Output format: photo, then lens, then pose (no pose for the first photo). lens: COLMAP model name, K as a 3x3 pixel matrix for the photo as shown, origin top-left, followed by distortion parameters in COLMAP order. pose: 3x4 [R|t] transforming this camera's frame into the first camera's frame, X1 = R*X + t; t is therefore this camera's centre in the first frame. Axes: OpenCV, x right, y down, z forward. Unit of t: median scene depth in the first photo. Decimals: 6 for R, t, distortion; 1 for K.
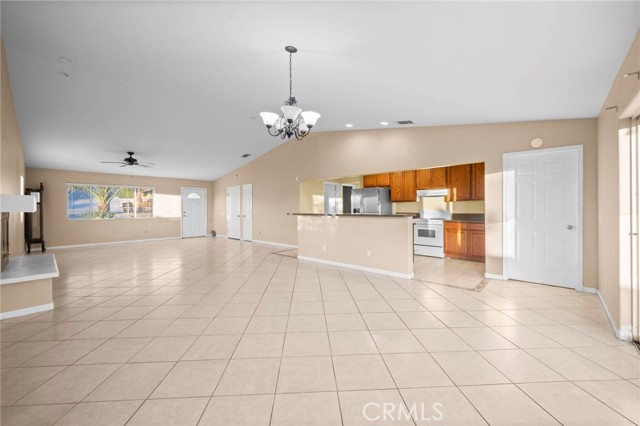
lens RADIAL K [[256.8, 0, 320.2], [0, 256.8, 209.0], [0, 0, 1]] dist [0.000574, 0.000057]
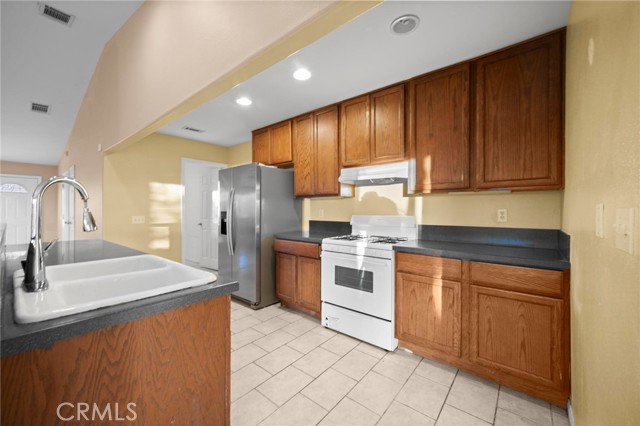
lens RADIAL K [[254.0, 0, 320.0], [0, 254.0, 213.0], [0, 0, 1]] dist [-0.000388, -0.000062]
pose [[0.997864, 0.006300, 0.065025, 0.347412], [-0.006716, 0.999958, 0.006180, -0.003364], [-0.064983, -0.006603, 0.997865, 0.644938]]
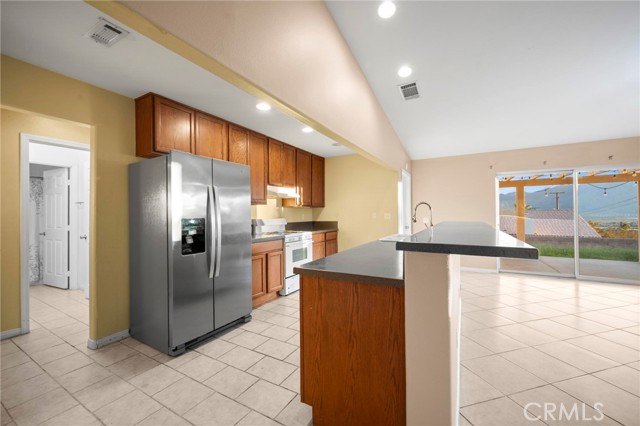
lens RADIAL K [[254.0, 0, 320.0], [0, 254.0, 213.0], [0, 0, 1]] dist [-0.000388, -0.000062]
pose [[-0.227648, 0.009091, 0.973701, -0.230000], [0.012449, 0.999902, -0.006425, -0.005279], [-0.973664, 0.010659, -0.227739, 1.120480]]
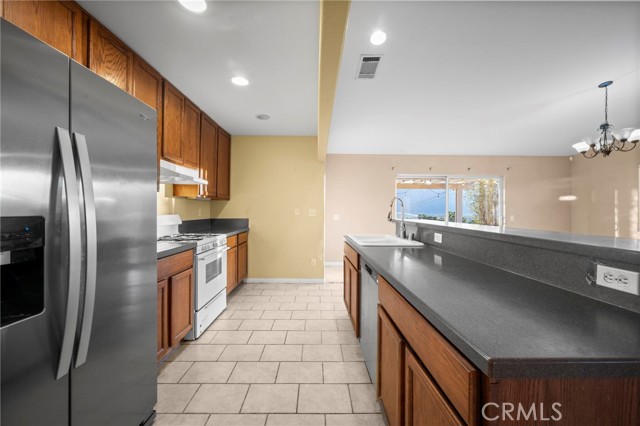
lens RADIAL K [[251.0, 0, 320.1], [0, 251.0, 209.2], [0, 0, 1]] dist [-0.000583, -0.000128]
pose [[-0.689357, 0.001621, 0.724420, -0.016040], [-0.000994, 0.999994, -0.003183, -0.005188], [-0.724421, -0.002914, -0.689352, 1.188085]]
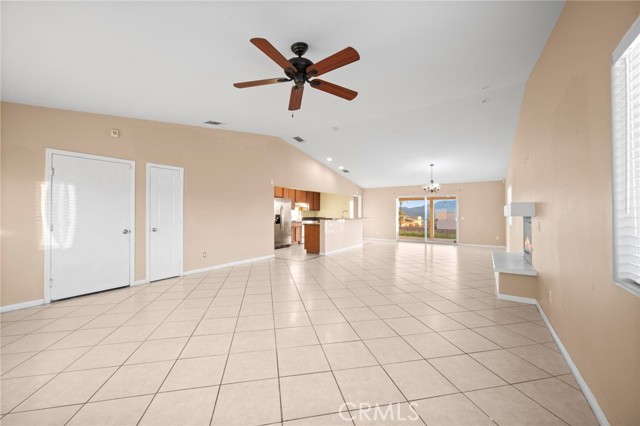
lens RADIAL K [[254.0, 0, 320.0], [0, 254.0, 213.0], [0, 0, 1]] dist [-0.000388, -0.000062]
pose [[-0.164216, 0.007619, 0.986395, -1.265205], [0.002064, 0.999971, -0.007380, 0.000749], [-0.986422, 0.000824, -0.164227, 1.218340]]
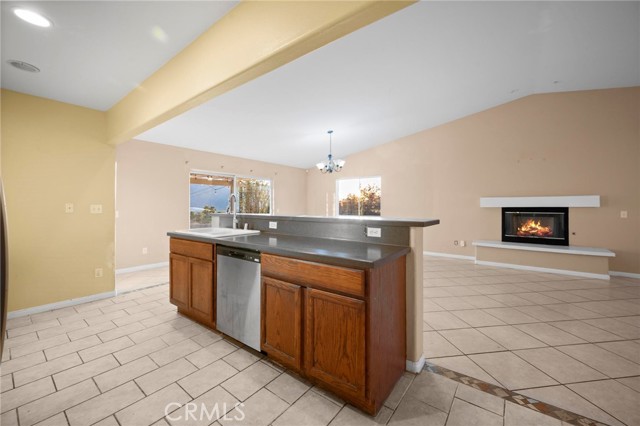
lens RADIAL K [[252.9, 0, 319.6], [0, 252.9, 205.0], [0, 0, 1]] dist [-0.001131, -0.000150]
pose [[-0.996155, 0.004182, -0.087513, 0.069512], [0.004084, 0.999991, 0.001298, -0.005126], [0.087518, 0.000935, -0.996163, 1.301786]]
